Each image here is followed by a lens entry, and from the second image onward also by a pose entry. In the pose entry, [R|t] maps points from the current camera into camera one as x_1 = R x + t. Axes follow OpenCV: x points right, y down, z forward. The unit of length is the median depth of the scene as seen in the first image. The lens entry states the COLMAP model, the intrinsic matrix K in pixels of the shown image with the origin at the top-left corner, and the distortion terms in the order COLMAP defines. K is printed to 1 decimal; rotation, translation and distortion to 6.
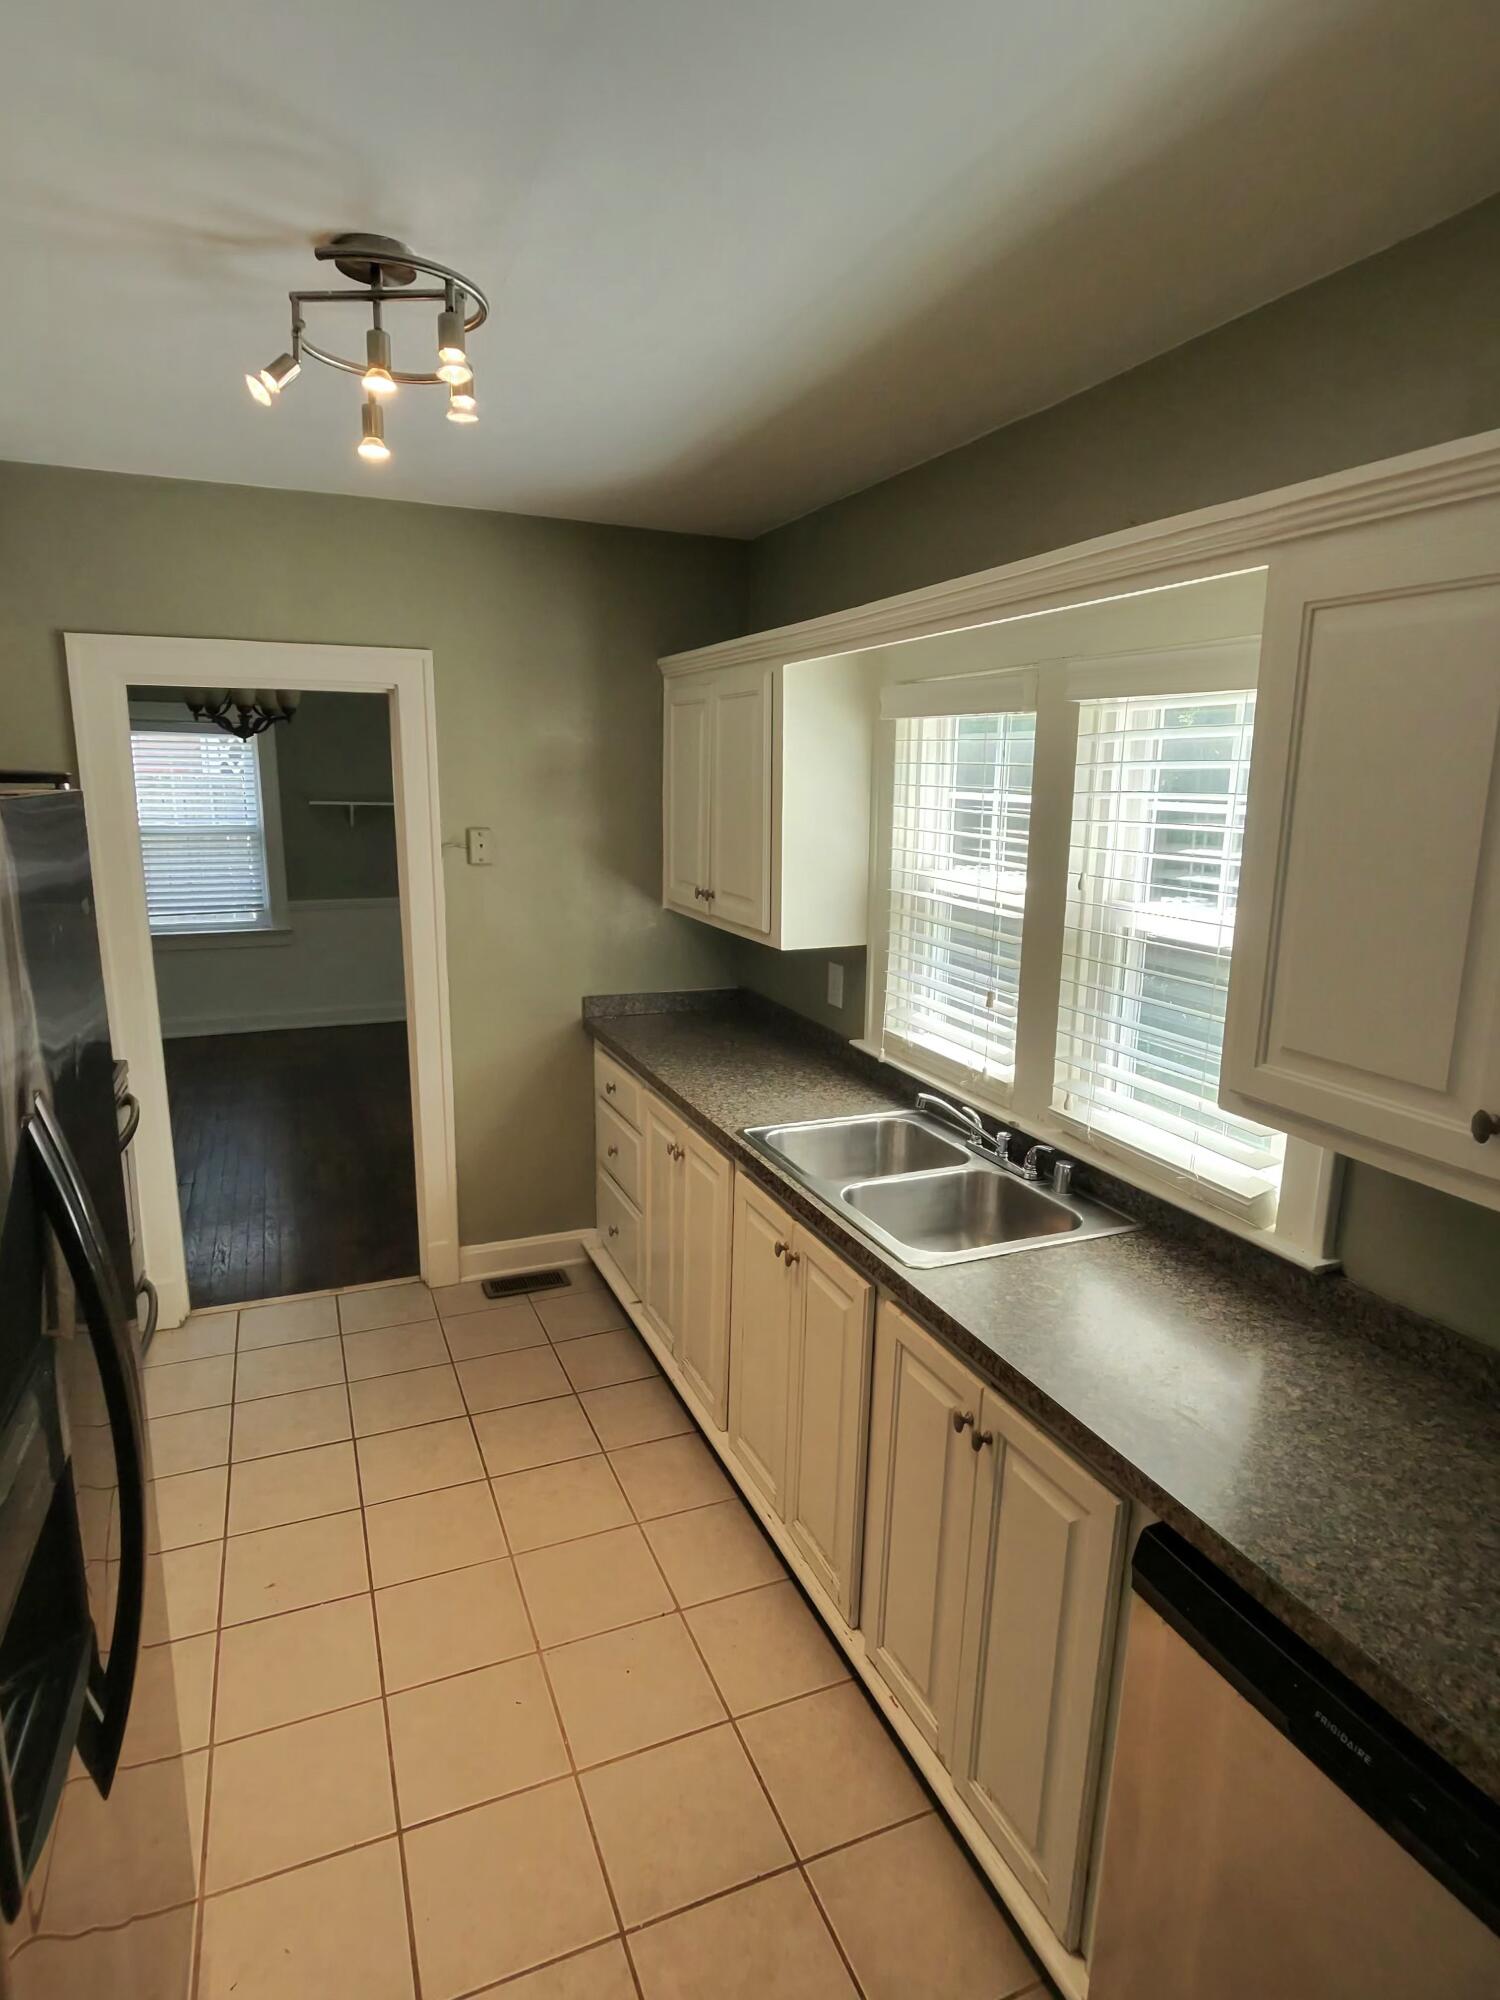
lens RADIAL K [[1089.2, 0, 750.0], [0, 1089.2, 1000.0], [0, 0, 1]] dist [-0.000517, -0.000040]
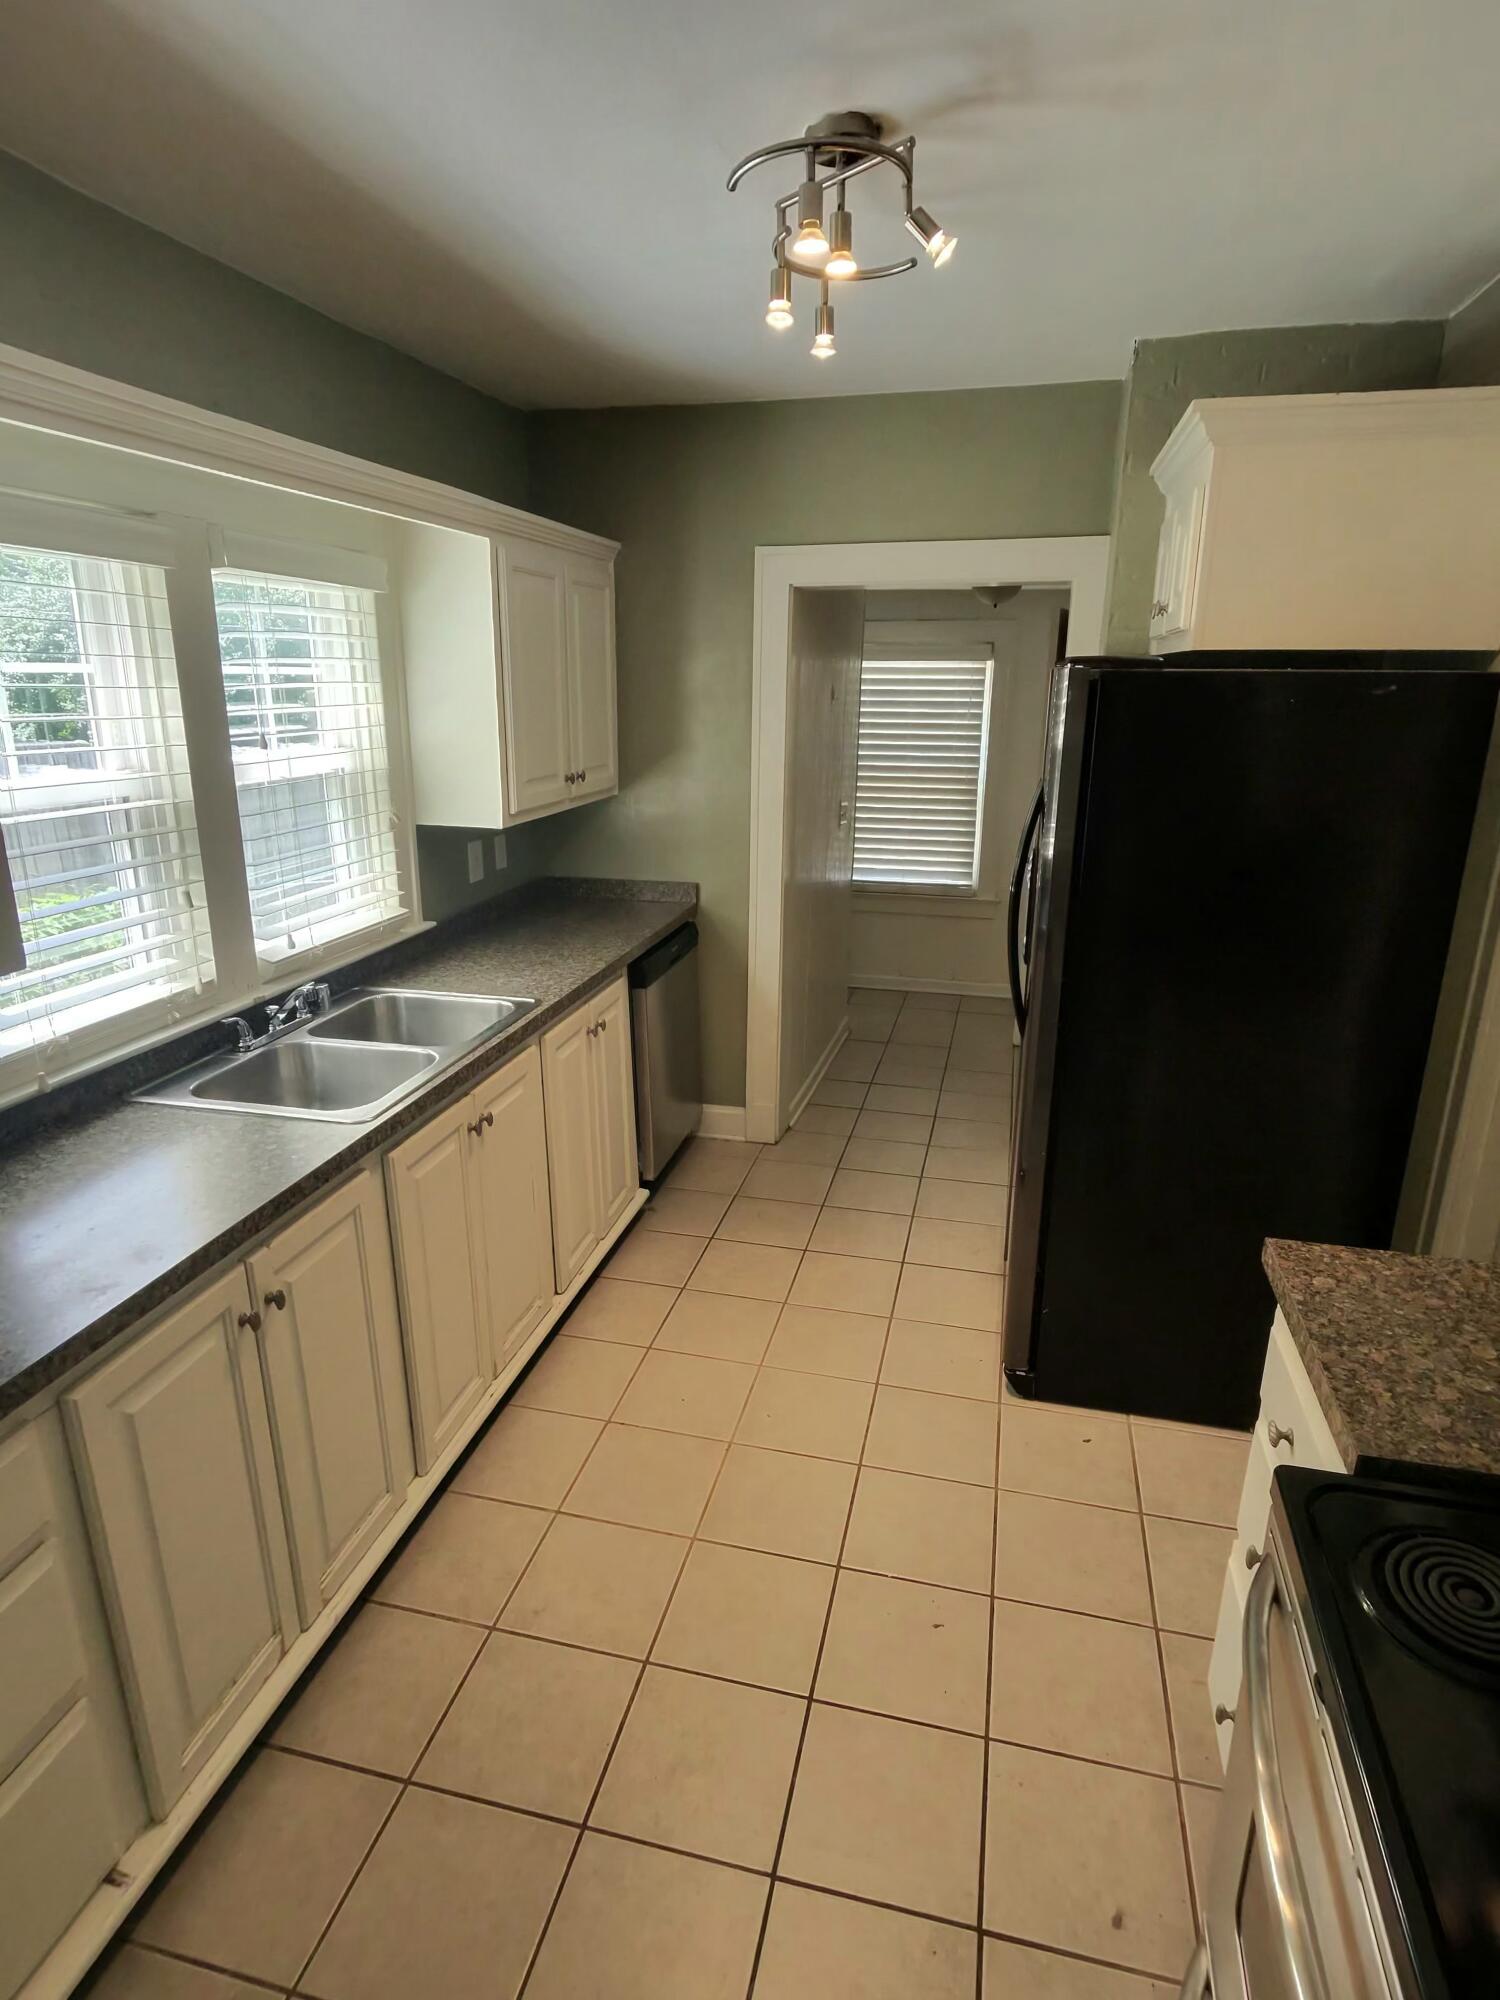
lens RADIAL K [[1089.2, 0, 750.0], [0, 1089.2, 1000.0], [0, 0, 1]] dist [-0.000517, -0.000040]
pose [[-0.805297, -0.193077, 0.560551, -0.674426], [0.097807, 0.889266, 0.446810, -0.285350], [-0.584748, 0.414641, -0.697240, 1.409694]]
